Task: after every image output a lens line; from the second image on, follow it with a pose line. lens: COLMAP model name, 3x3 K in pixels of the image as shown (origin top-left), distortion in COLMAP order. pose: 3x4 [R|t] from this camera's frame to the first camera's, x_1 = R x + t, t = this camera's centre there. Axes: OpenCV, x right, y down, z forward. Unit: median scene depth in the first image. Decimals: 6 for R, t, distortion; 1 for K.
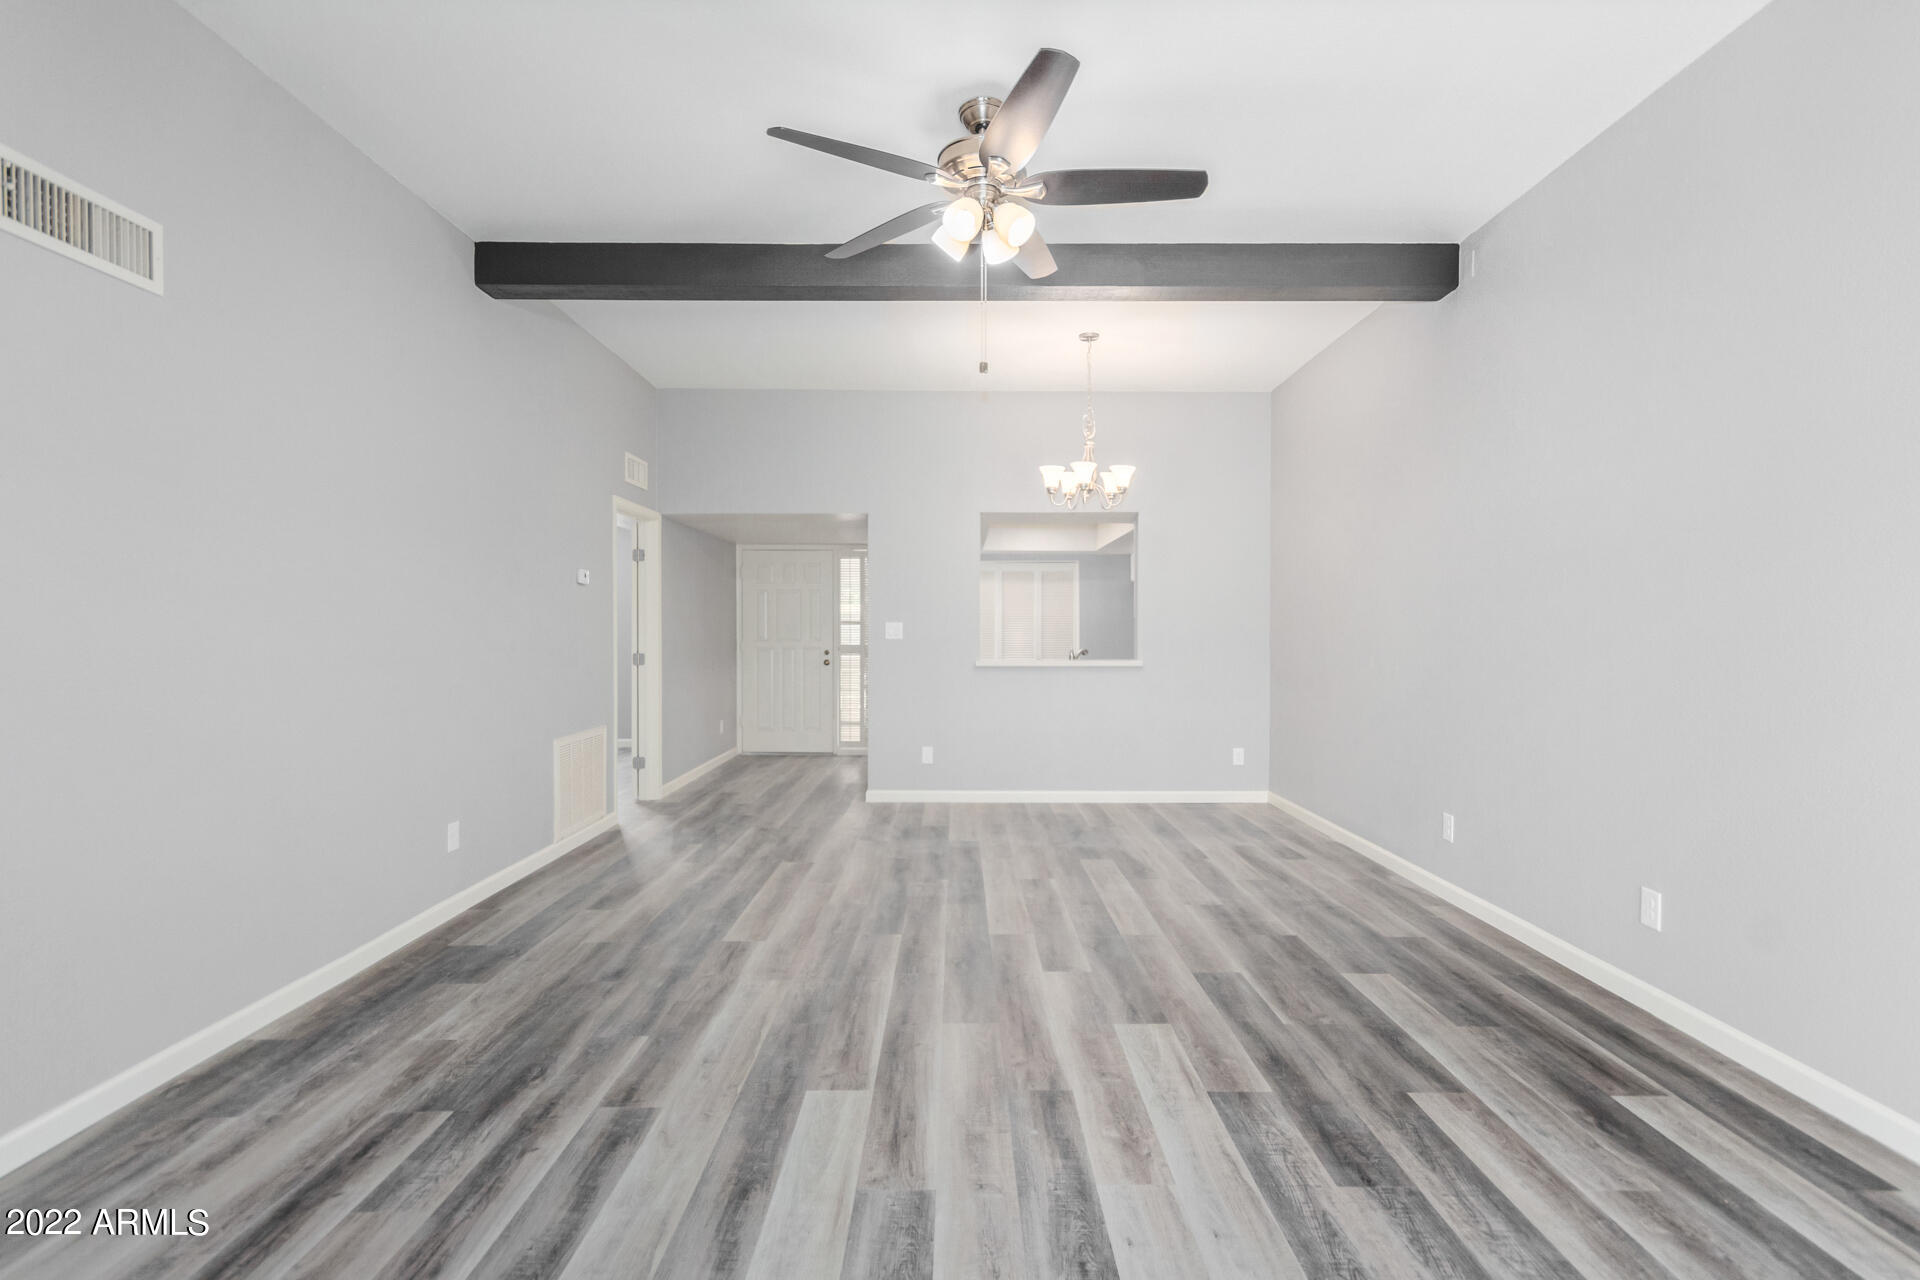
lens RADIAL K [[894.5, 0, 960.0], [0, 894.5, 640.0], [0, 0, 1]] dist [-0.000794, 0.000051]
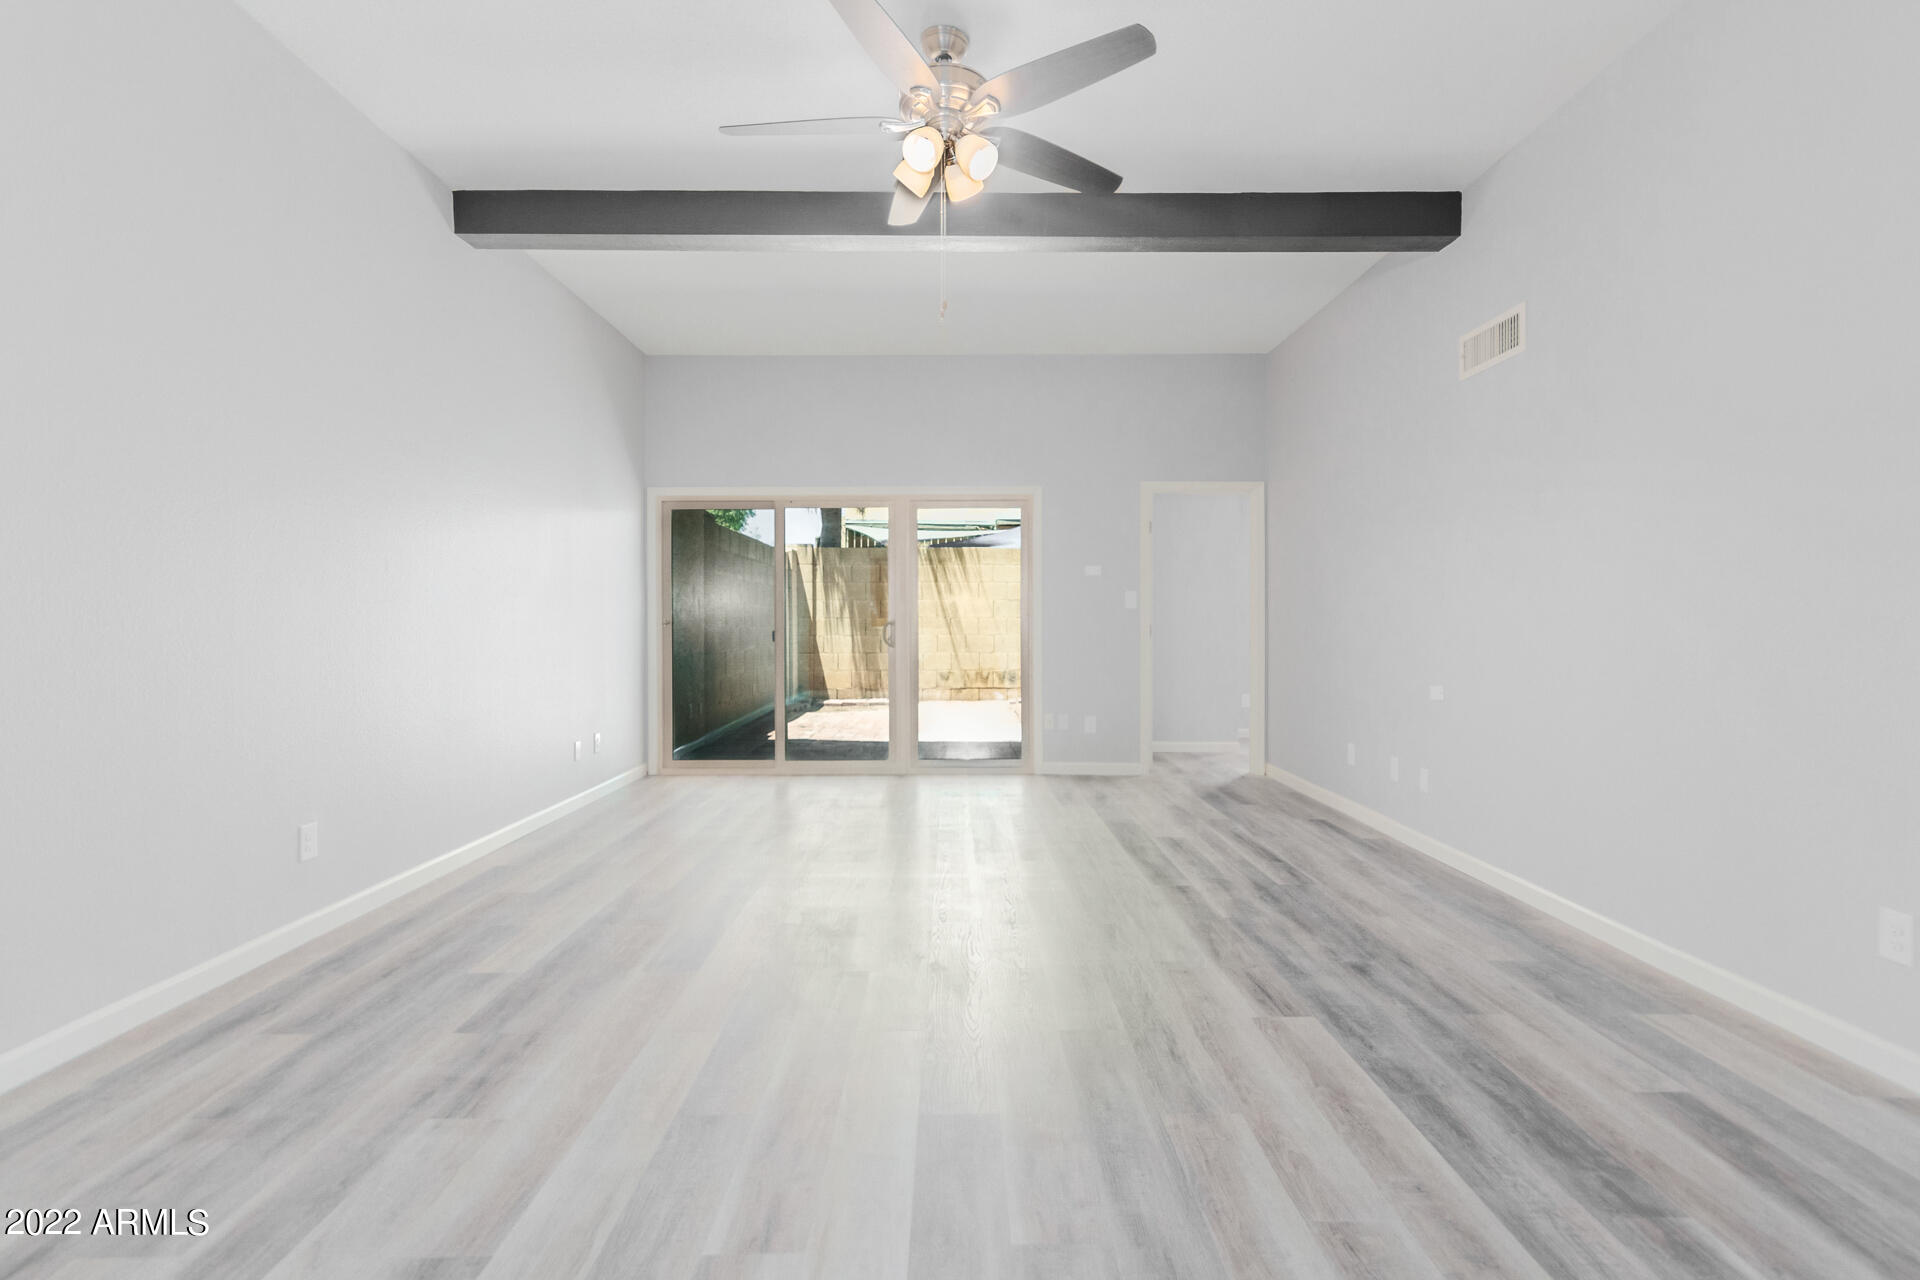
lens RADIAL K [[894.5, 0, 960.0], [0, 894.5, 640.0], [0, 0, 1]] dist [-0.000794, 0.000051]
pose [[-0.999995, -0.002036, -0.002530, 0.010317], [-0.002114, 0.999514, 0.031106, 0.028146], [0.002465, 0.031111, -0.999513, 1.909931]]
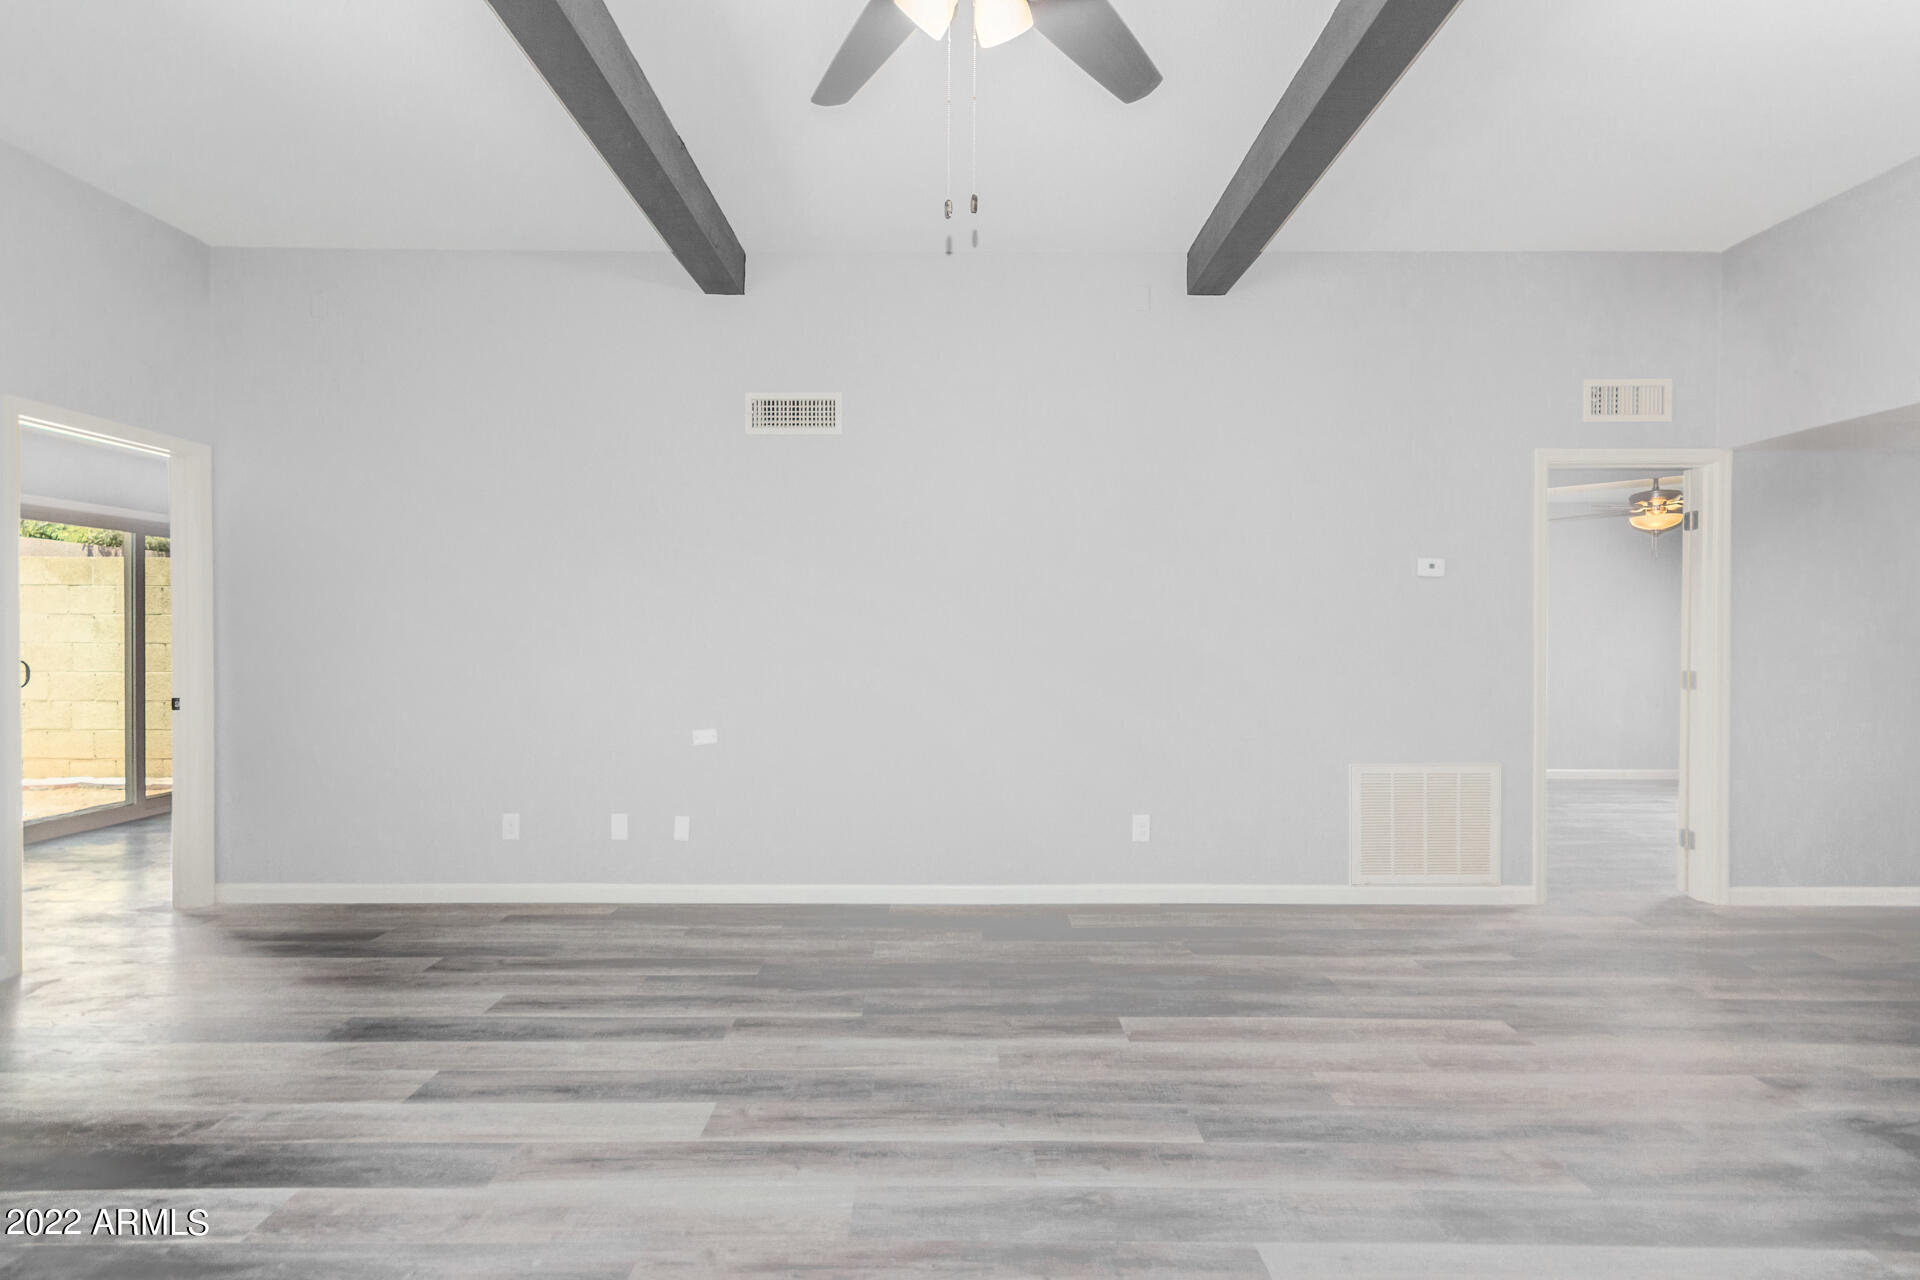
lens RADIAL K [[894.5, 0, 960.0], [0, 894.5, 640.0], [0, 0, 1]] dist [-0.000794, 0.000051]
pose [[-0.002532, 0.005226, -0.999983, 0.616840], [-0.014994, 0.999874, 0.005263, -0.008069], [0.999884, 0.015007, -0.002453, 0.968845]]
